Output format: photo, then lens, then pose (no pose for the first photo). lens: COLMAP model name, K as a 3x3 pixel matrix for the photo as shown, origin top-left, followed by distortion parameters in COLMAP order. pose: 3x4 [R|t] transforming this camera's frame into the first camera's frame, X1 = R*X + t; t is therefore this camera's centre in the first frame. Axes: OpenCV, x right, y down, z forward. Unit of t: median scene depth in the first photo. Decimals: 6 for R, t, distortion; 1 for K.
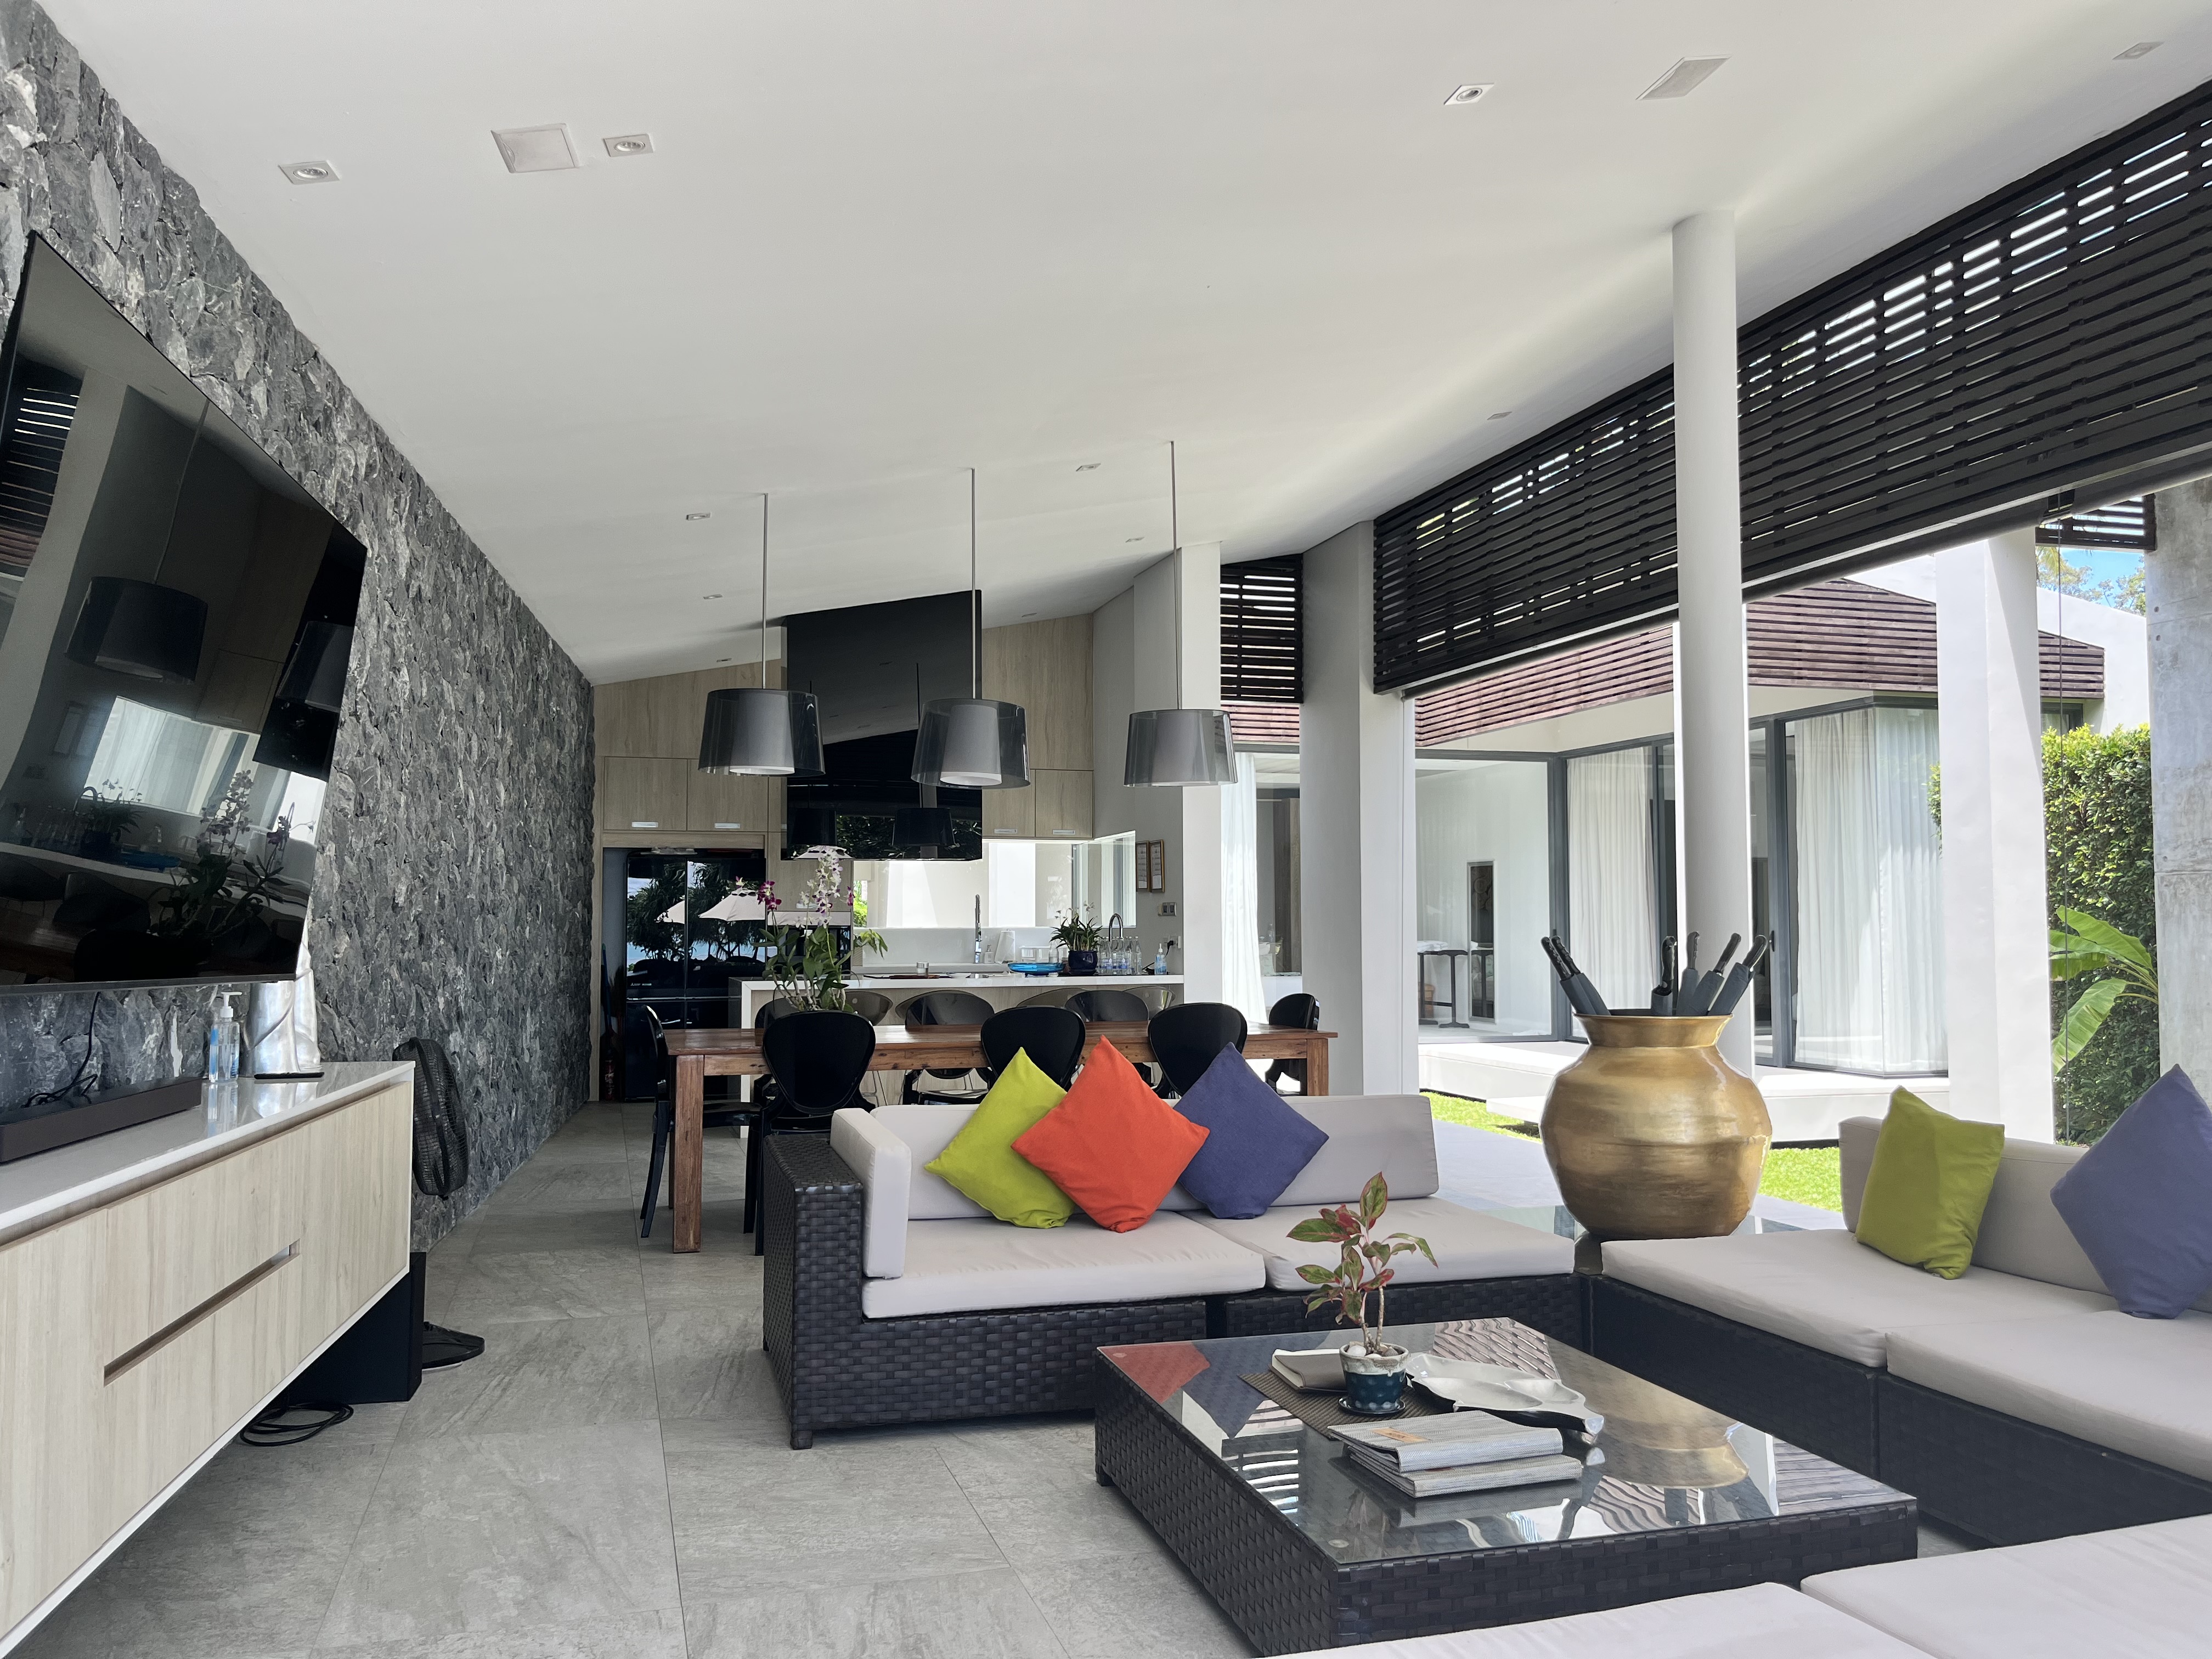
lens RADIAL K [[1682.5, 0, 1101.7], [0, 1682.5, 827.3], [0, 0, 1]] dist [0.013959, -0.005599]
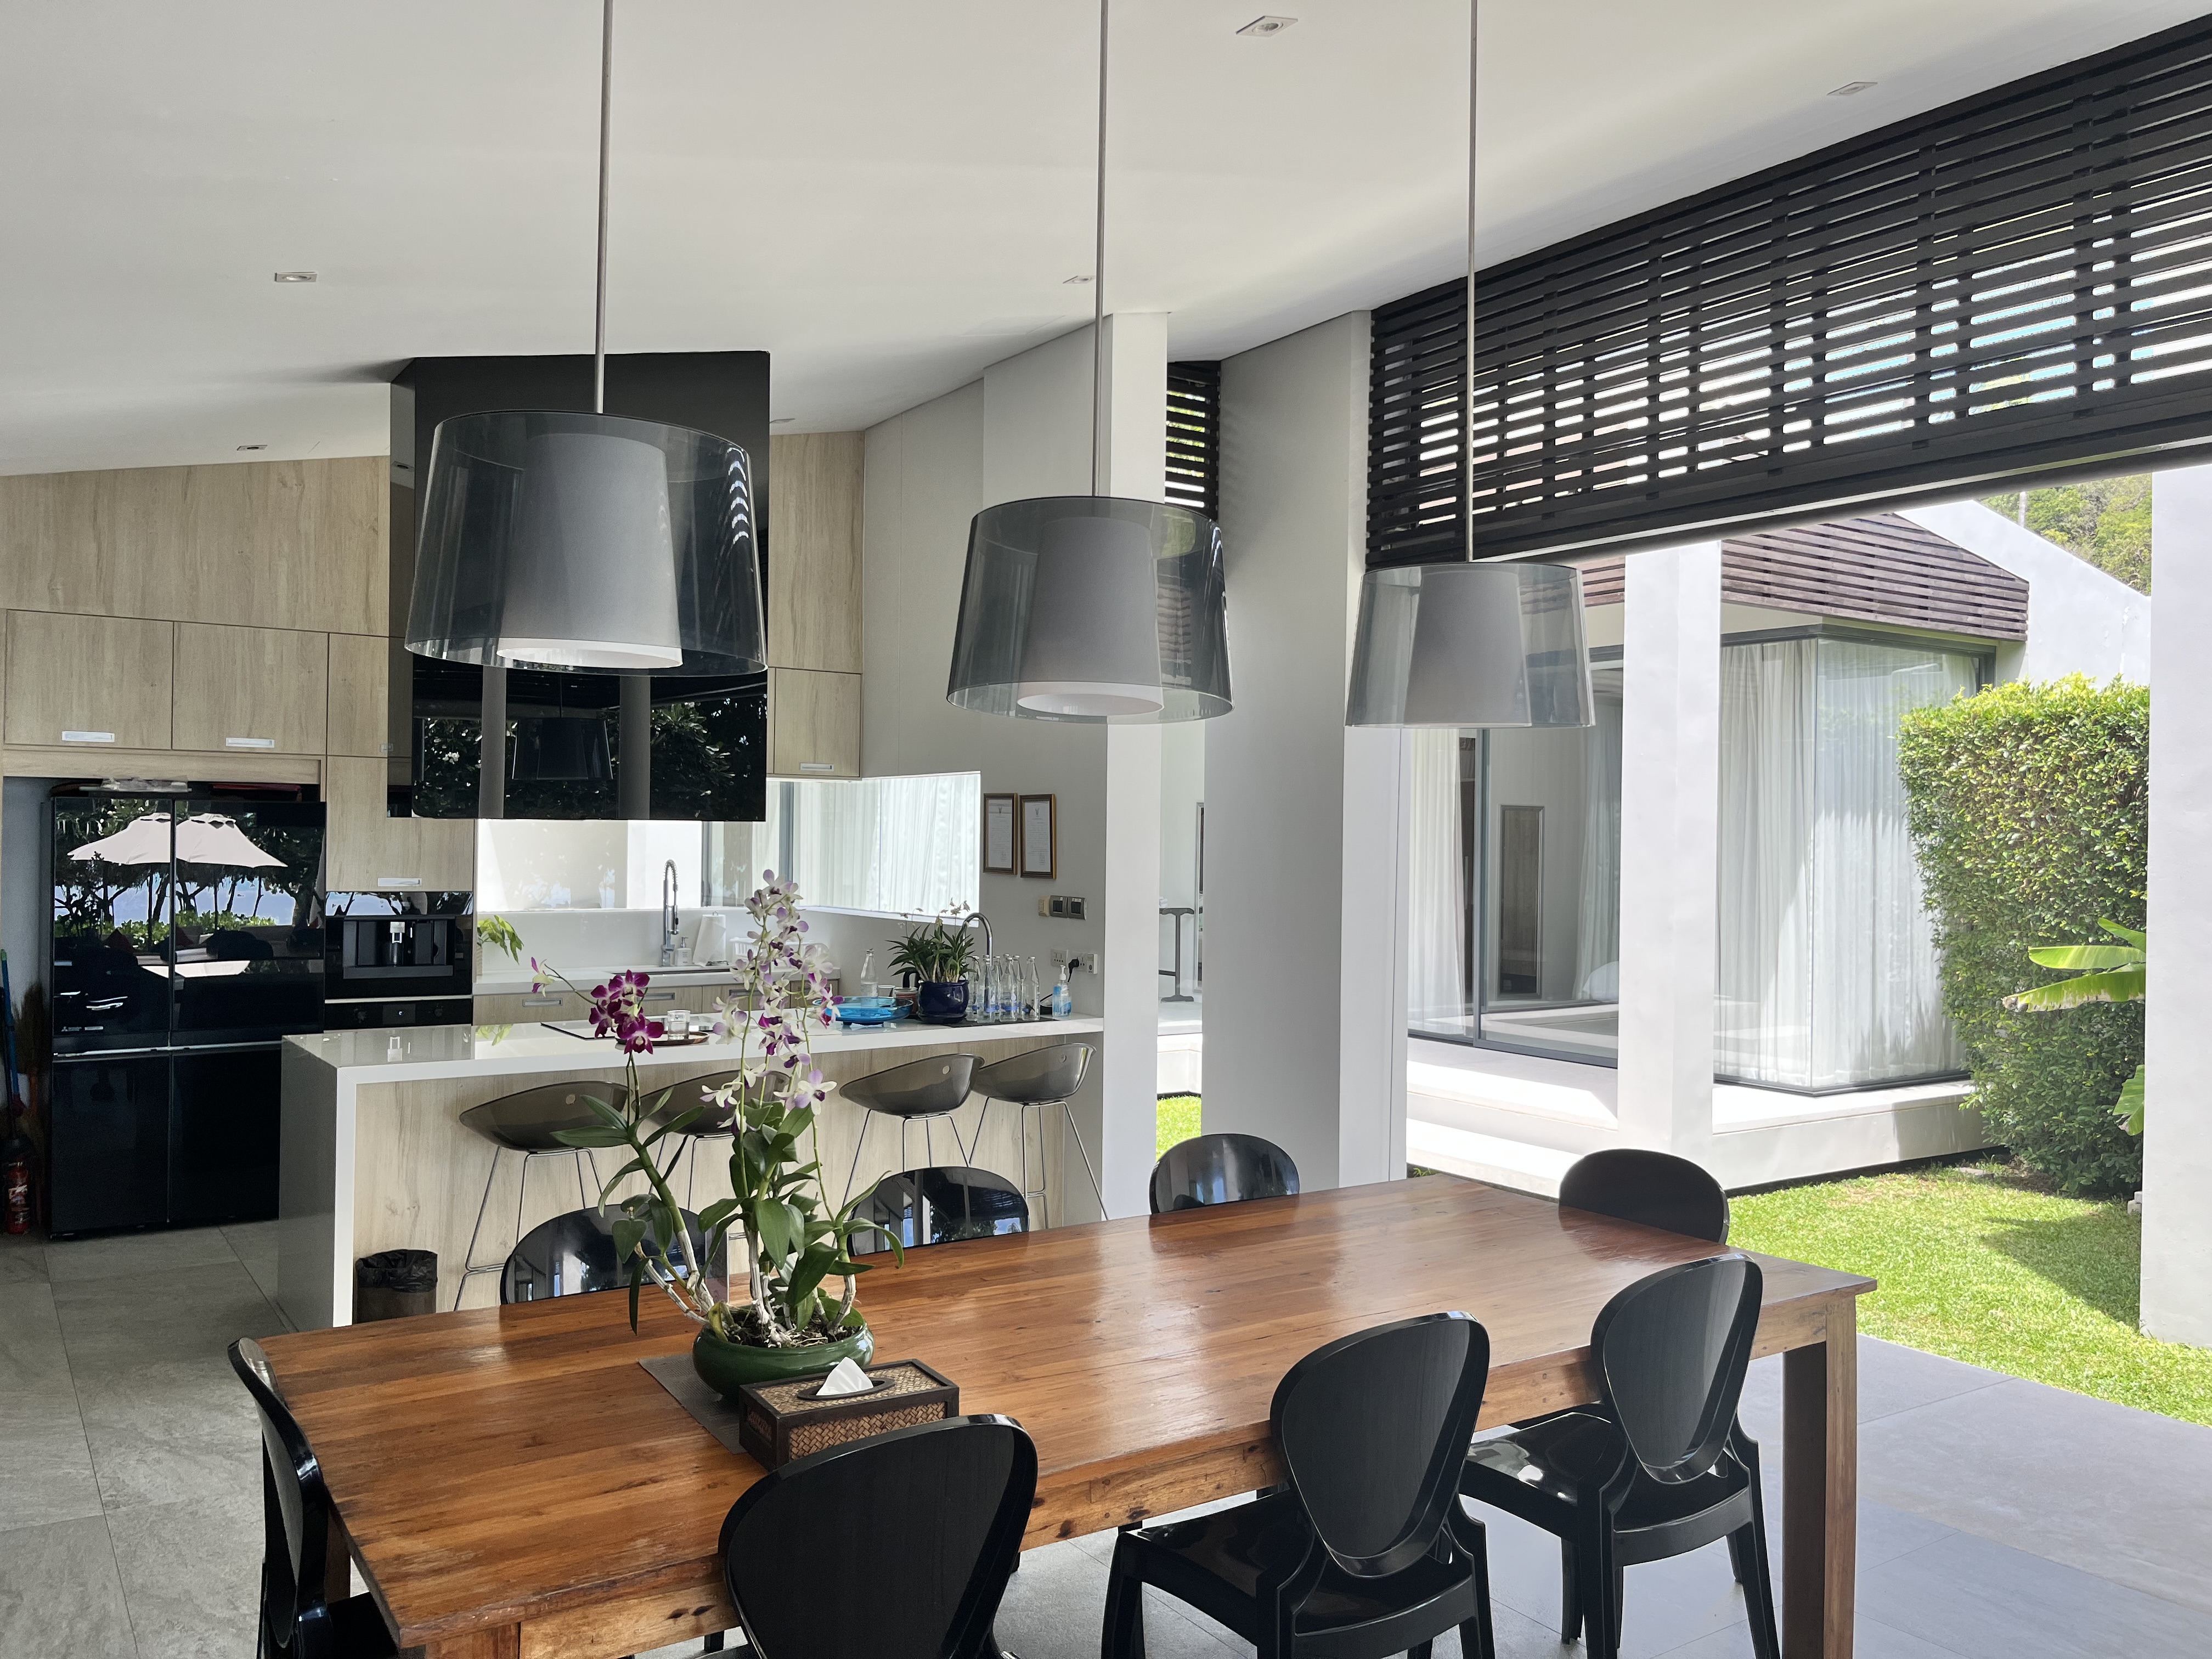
lens RADIAL K [[1682.5, 0, 1111.1], [0, 1682.5, 832.8], [0, 0, 1]] dist [0.013959, -0.005599]
pose [[0.951375, 0.015787, 0.307630, -0.121342], [-0.034268, 0.997911, 0.054766, -0.011838], [-0.306122, -0.062645, 0.949929, 0.365698]]
